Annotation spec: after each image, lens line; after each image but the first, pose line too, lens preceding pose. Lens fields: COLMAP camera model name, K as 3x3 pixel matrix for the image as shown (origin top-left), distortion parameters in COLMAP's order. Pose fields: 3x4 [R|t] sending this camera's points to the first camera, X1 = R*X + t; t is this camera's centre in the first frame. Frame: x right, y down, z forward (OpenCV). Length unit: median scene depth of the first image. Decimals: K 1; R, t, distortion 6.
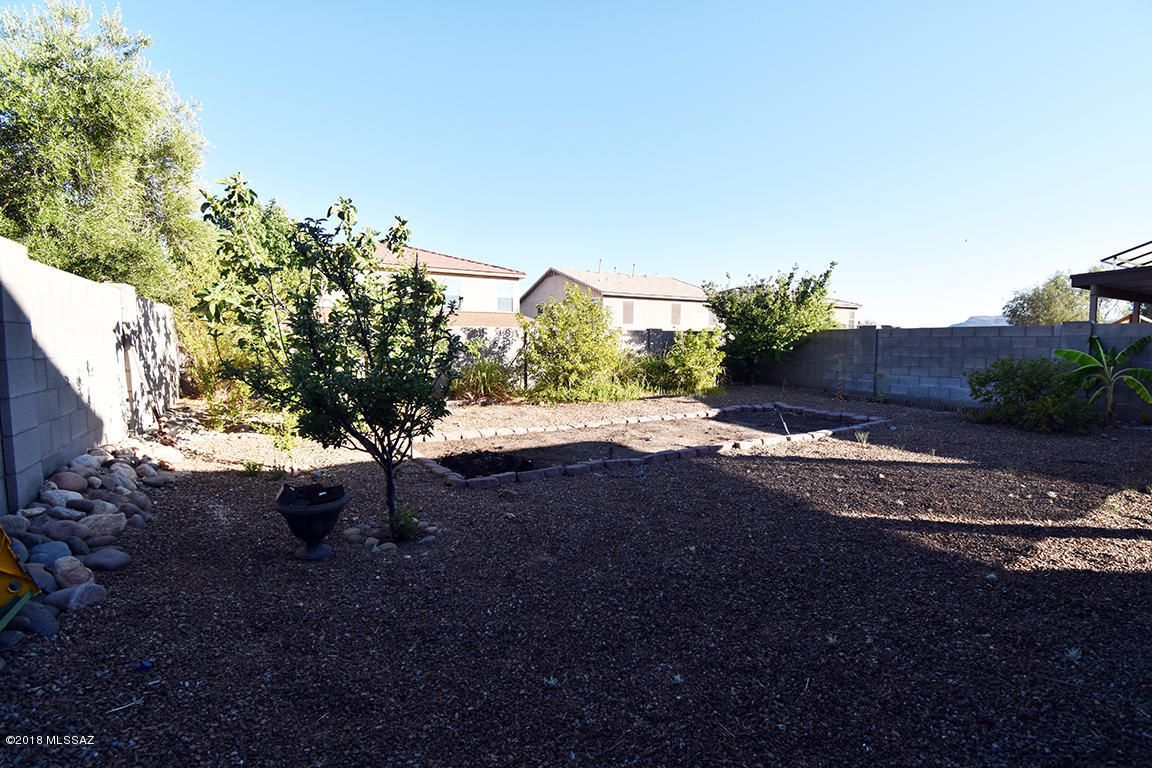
lens RADIAL K [[503.1, 0, 578.4], [0, 503.1, 387.3], [0, 0, 1]] dist [0.006907, -0.016523]
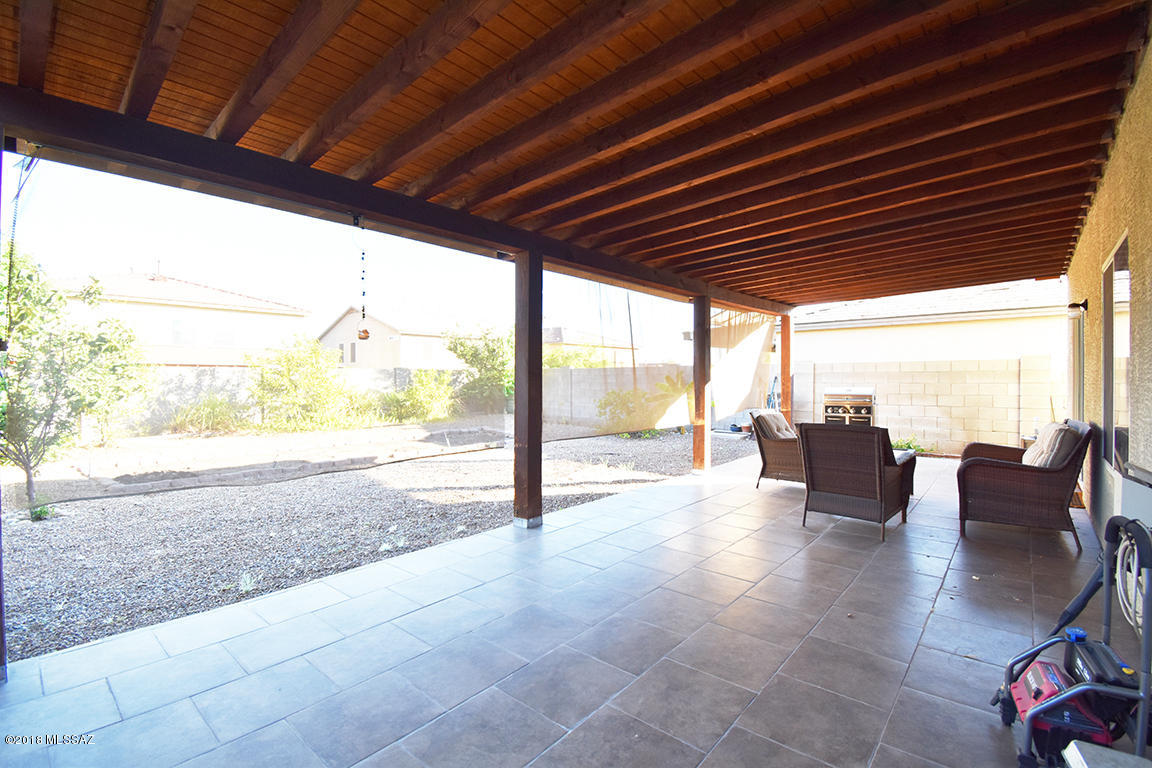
lens RADIAL K [[503.1, 0, 569.6], [0, 503.1, 392.8], [0, 0, 1]] dist [0.006907, -0.016523]
pose [[0.954735, -0.015233, 0.297067, 0.204672], [0.032969, 0.997954, -0.054785, 0.019870], [-0.295625, 0.062100, 0.953284, -0.243789]]
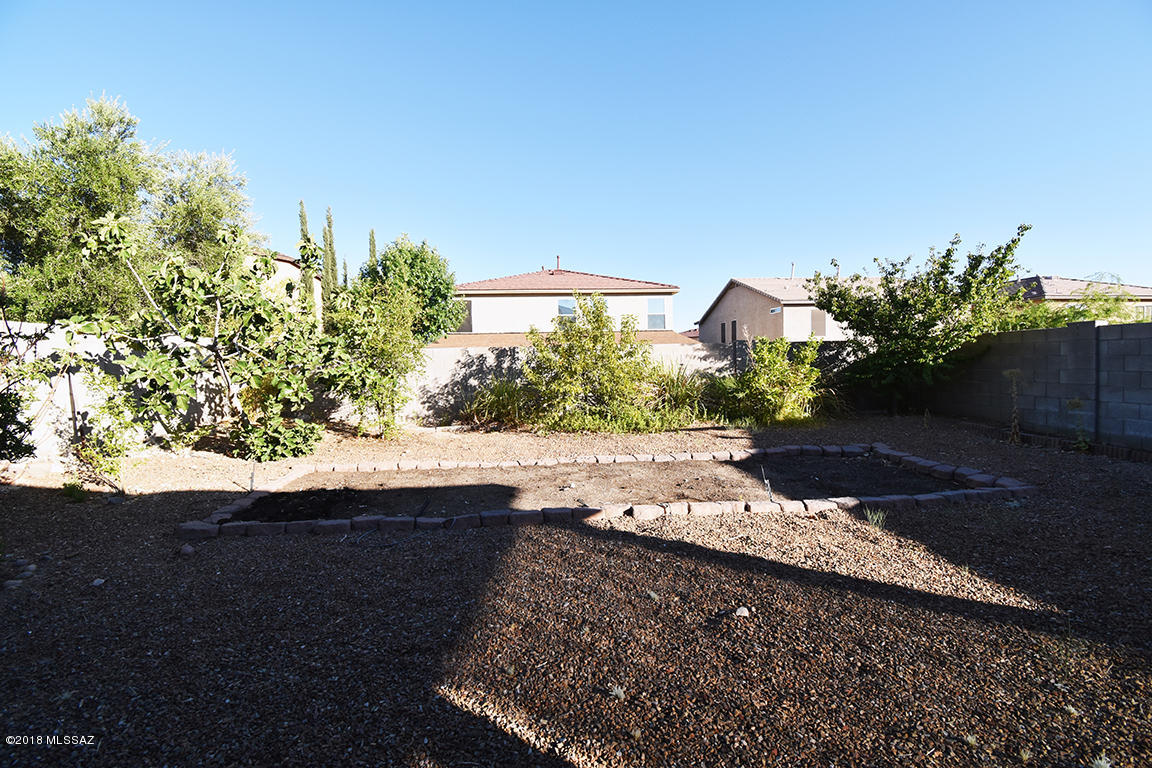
lens RADIAL K [[503.1, 0, 572.0], [0, 503.1, 382.2], [0, 0, 1]] dist [0.006907, -0.016523]
pose [[0.897839, -0.004377, -0.440302, 0.296226], [-0.017264, 0.998832, -0.045133, -0.012675], [0.439985, 0.048123, 0.896715, 0.206376]]
